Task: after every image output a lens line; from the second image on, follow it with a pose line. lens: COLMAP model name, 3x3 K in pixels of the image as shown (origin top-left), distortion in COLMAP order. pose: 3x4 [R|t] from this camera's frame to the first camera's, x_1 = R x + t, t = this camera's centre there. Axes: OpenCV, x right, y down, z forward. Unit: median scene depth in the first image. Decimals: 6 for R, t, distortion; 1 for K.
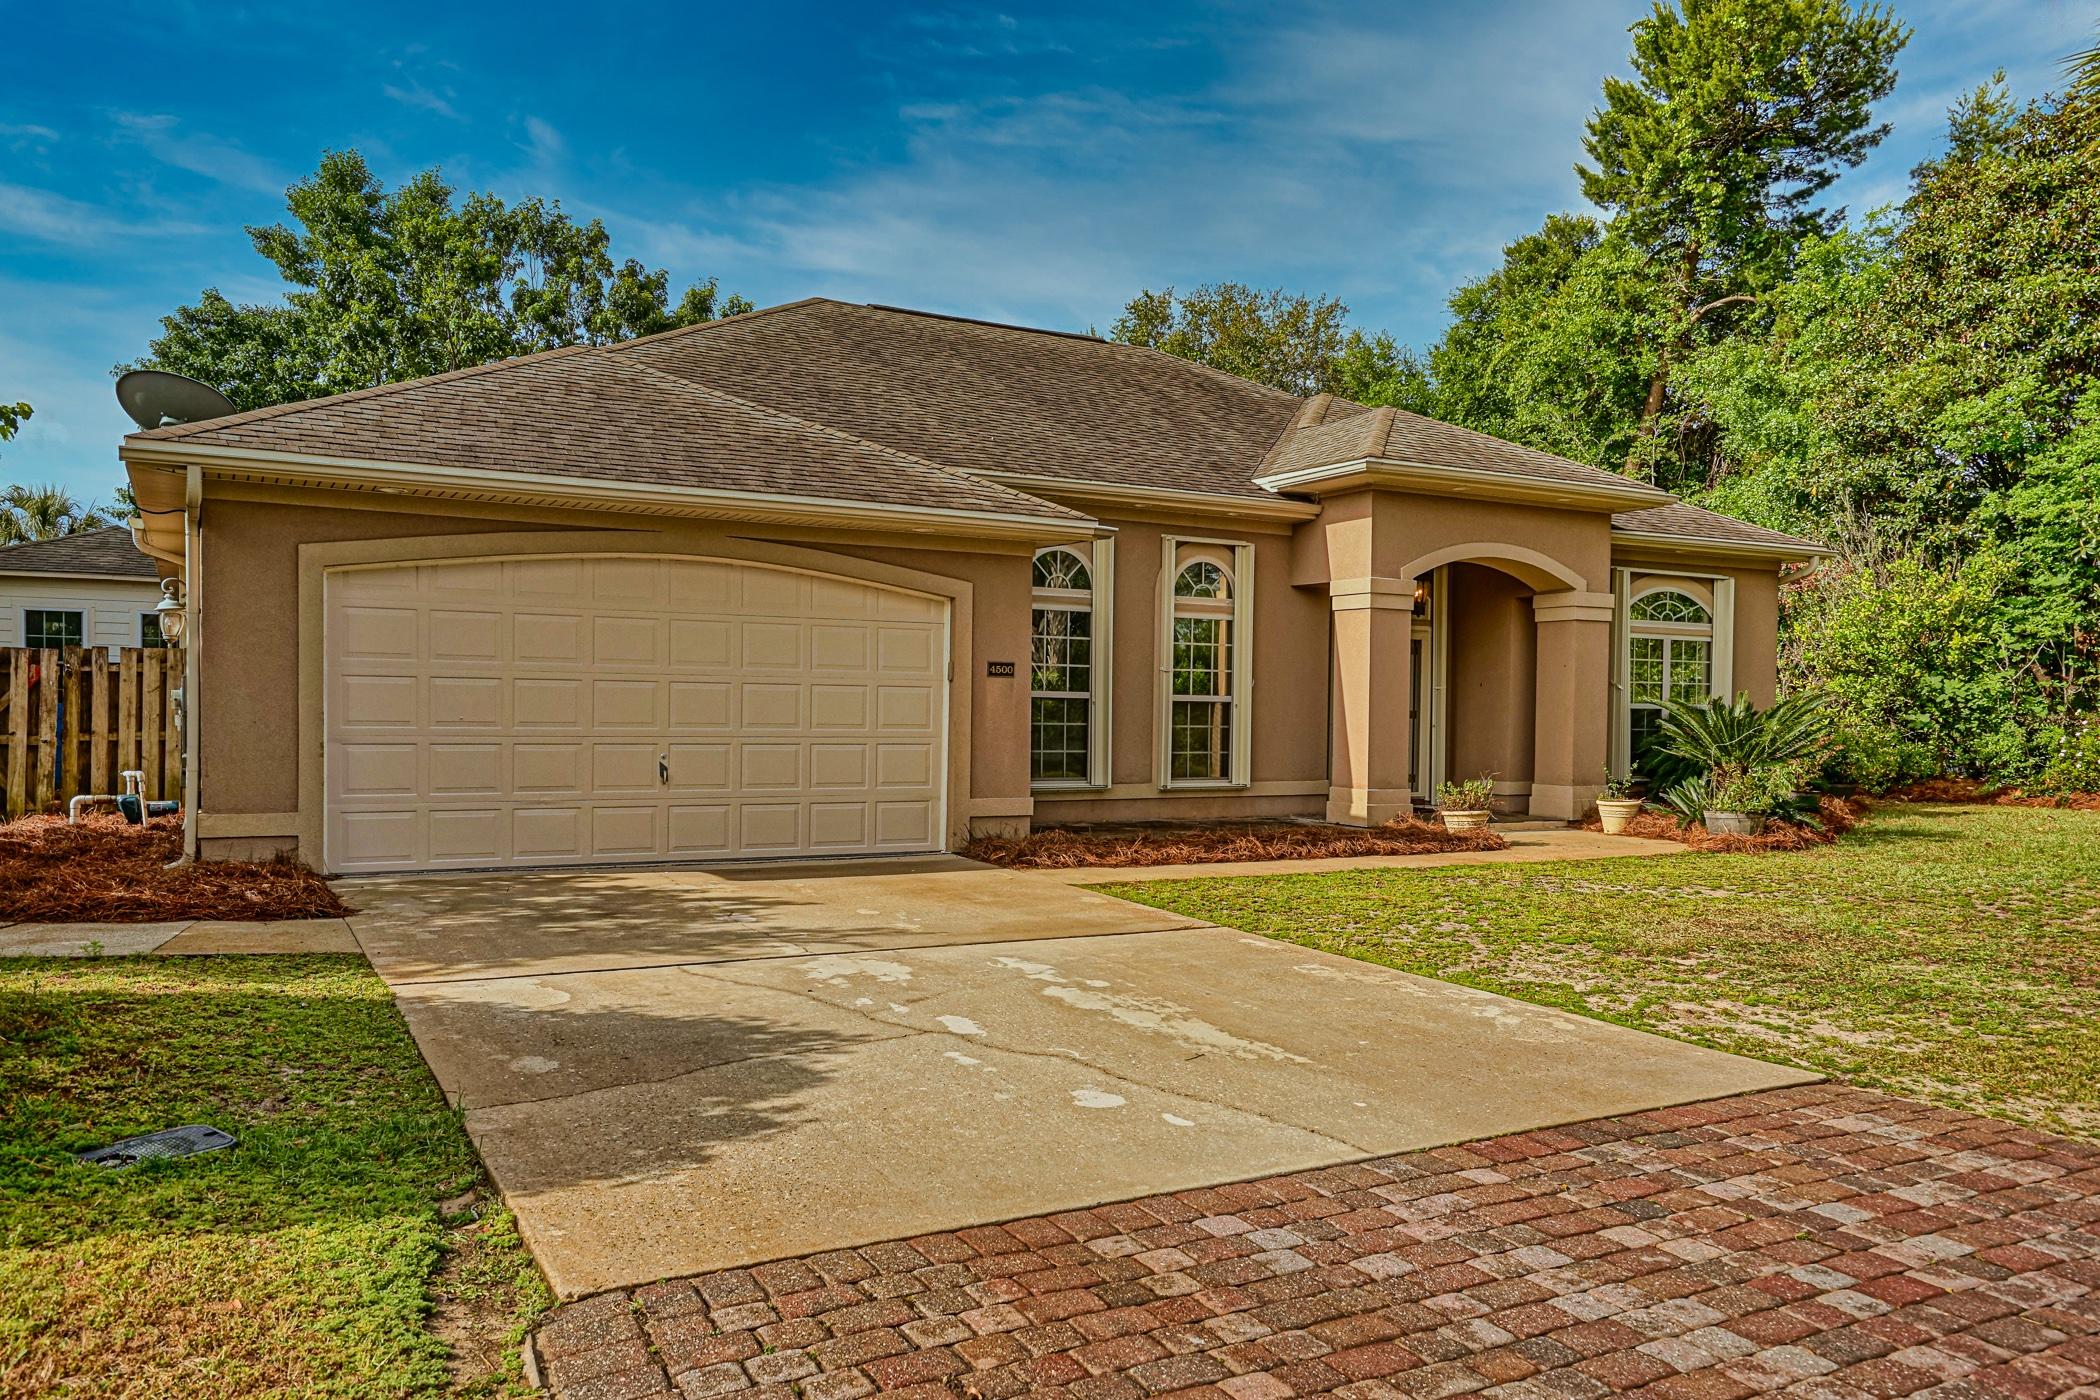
lens RADIAL K [[1553.8, 0, 1060.8], [0, 1553.8, 719.8], [0, 0, 1]] dist [0.025943, 0.009429]
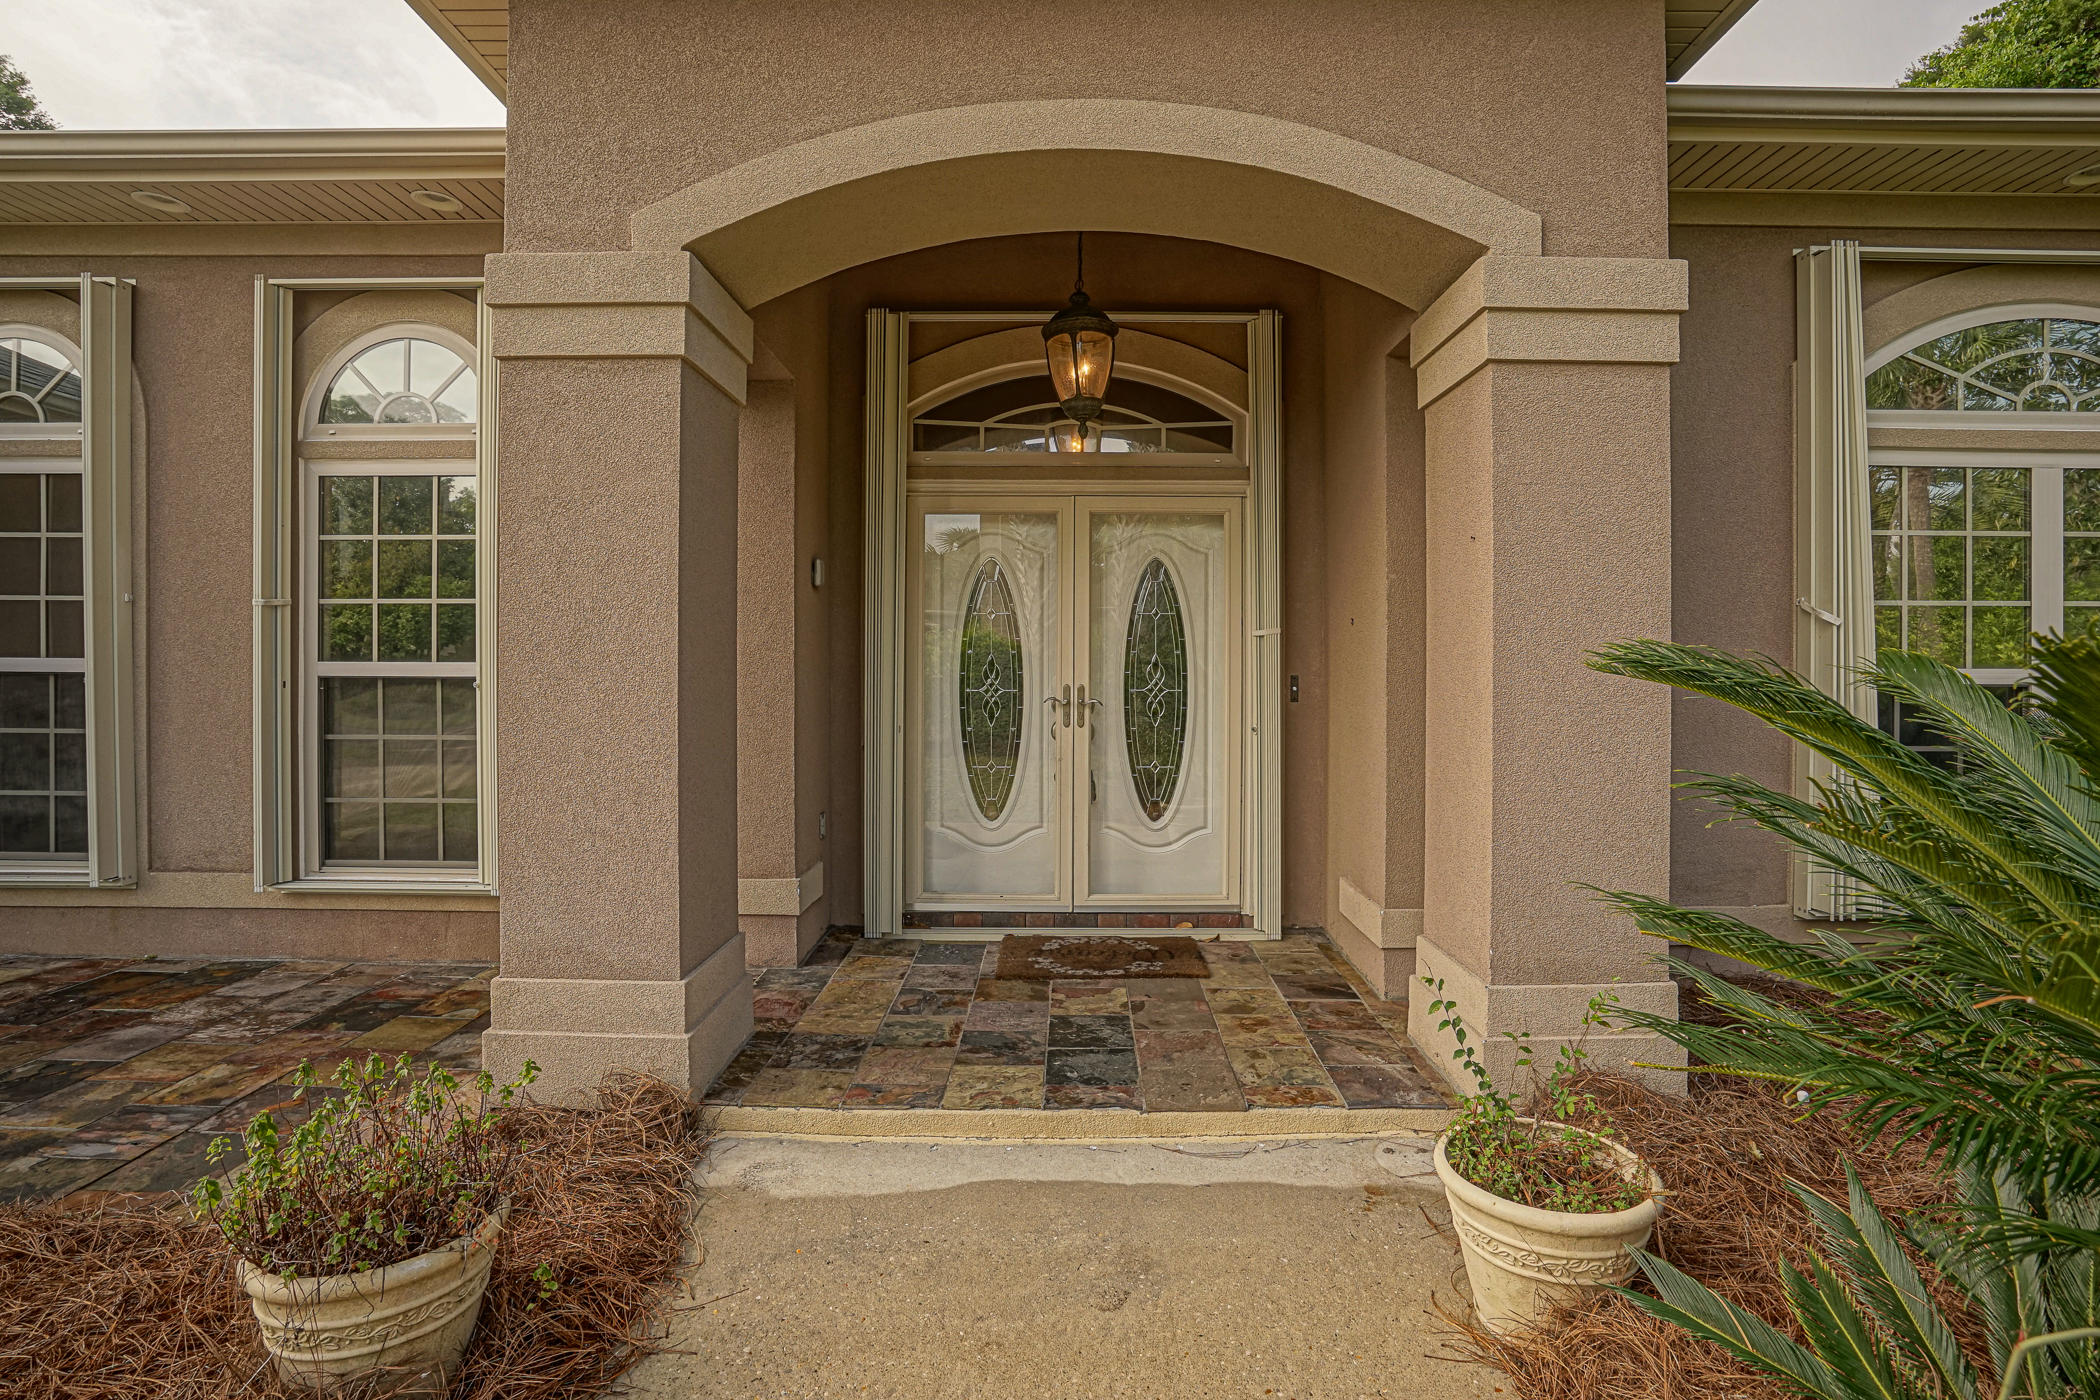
lens RADIAL K [[981.2, 0, 1070.1], [0, 981.2, 659.3], [0, 0, 1]] dist [-0.052219, 0.019265]
pose [[0.867745, -0.011254, -0.496883, 0.339391], [0.004870, 0.999888, -0.014142, -0.011131], [0.496986, 0.009852, 0.867702, 0.798031]]
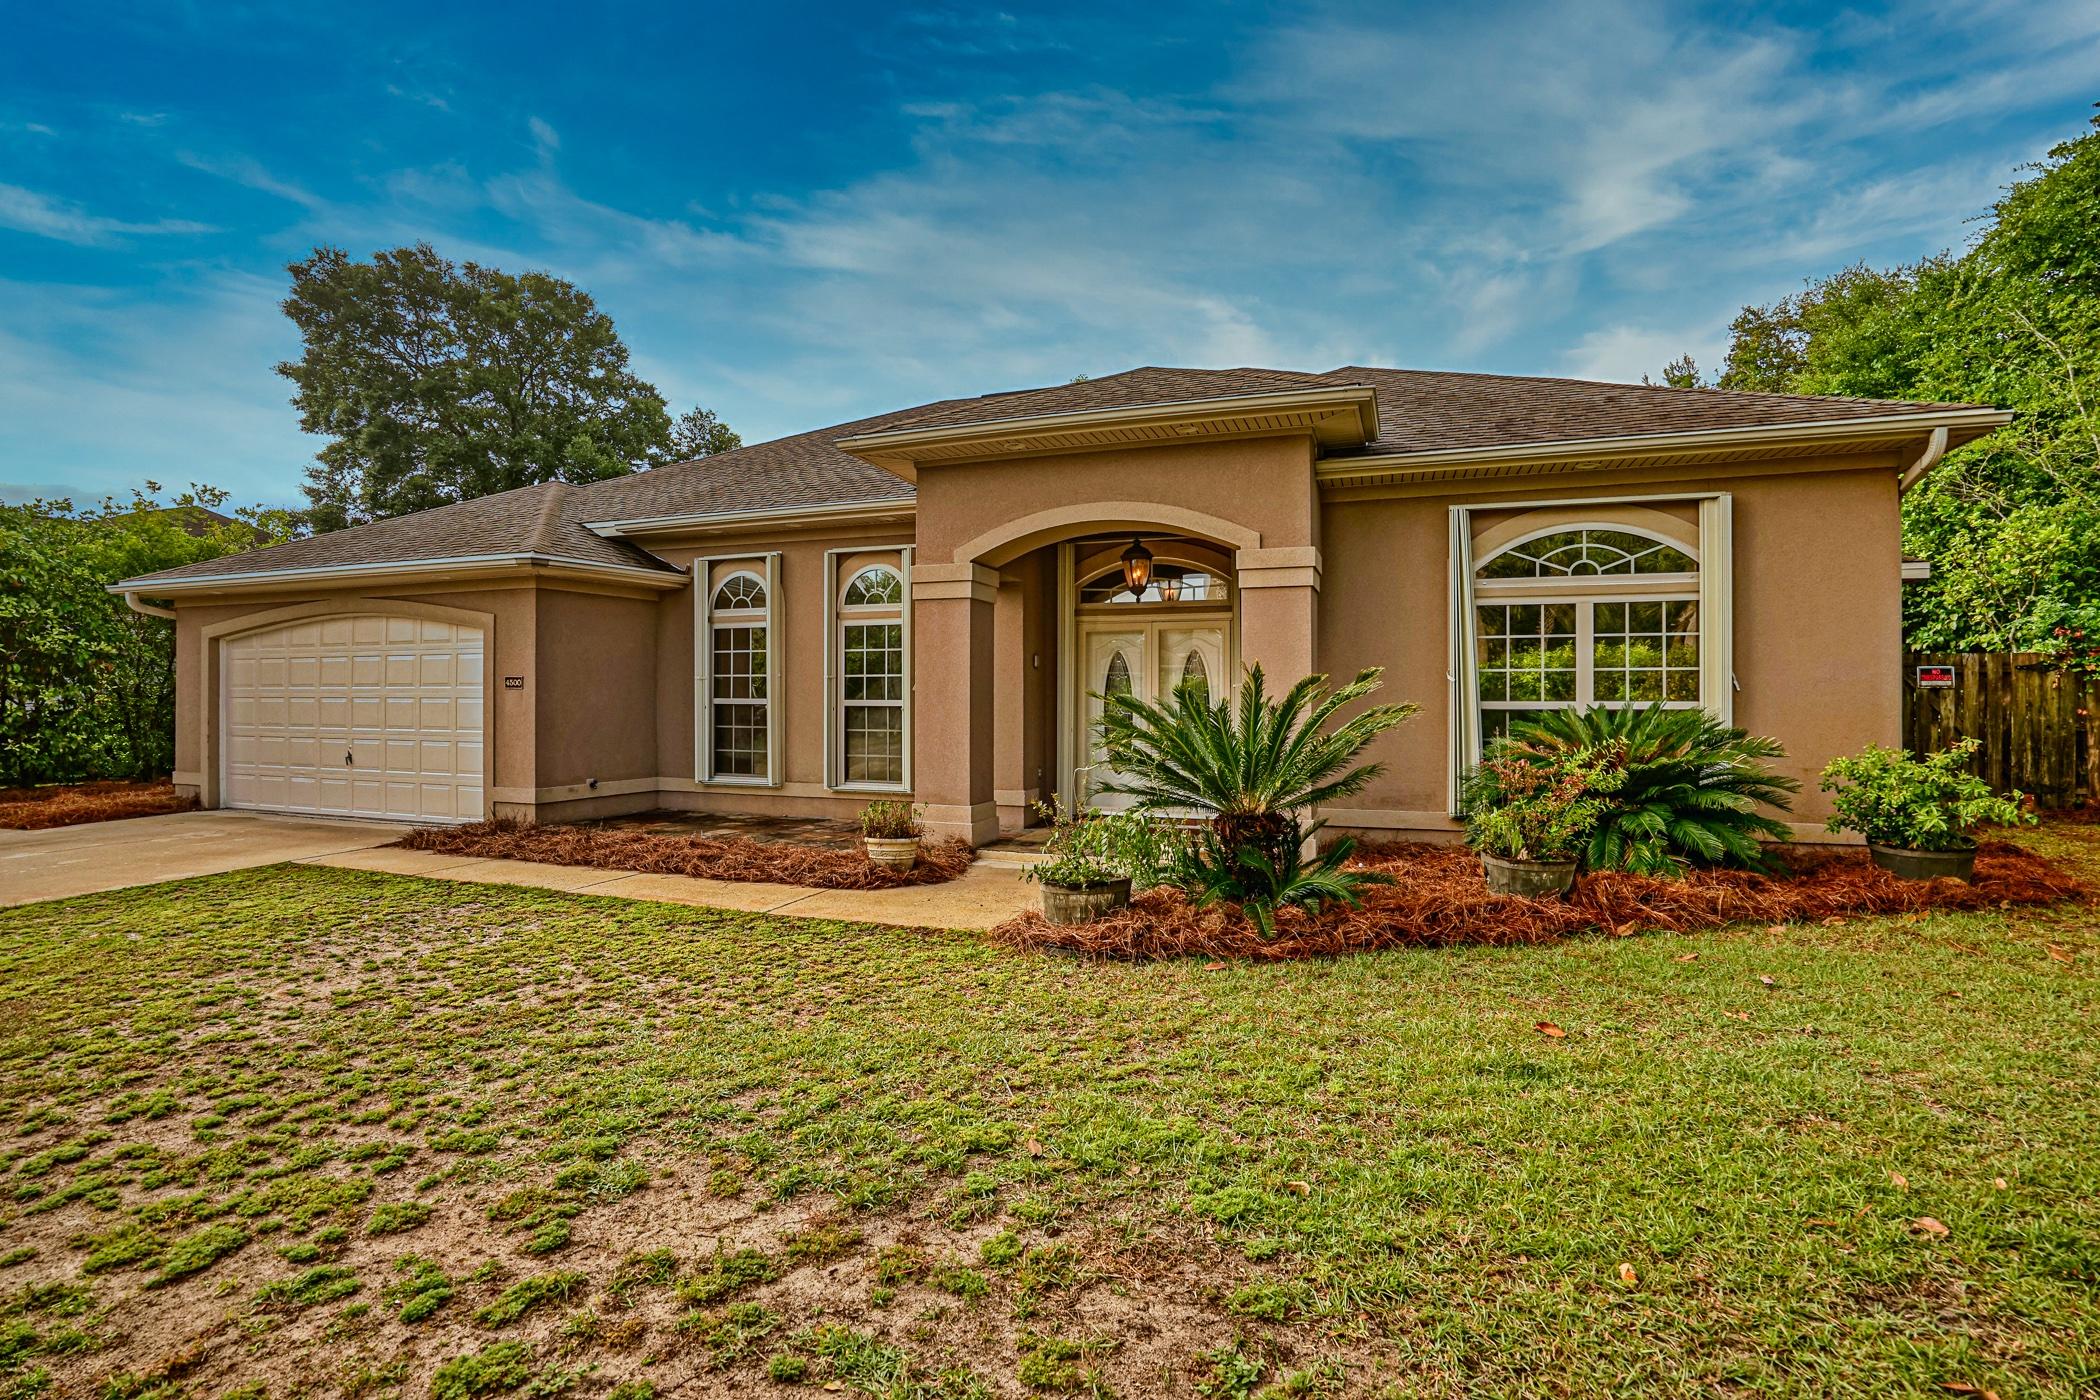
lens RADIAL K [[981.2, 0, 1058.9], [0, 981.2, 699.9], [0, 0, 1]] dist [-0.052219, 0.019265]
pose [[0.642571, -0.013536, -0.766107, 0.608758], [-0.000281, 0.999840, -0.017902, -0.004024], [0.766226, 0.011718, 0.642464, 0.623810]]
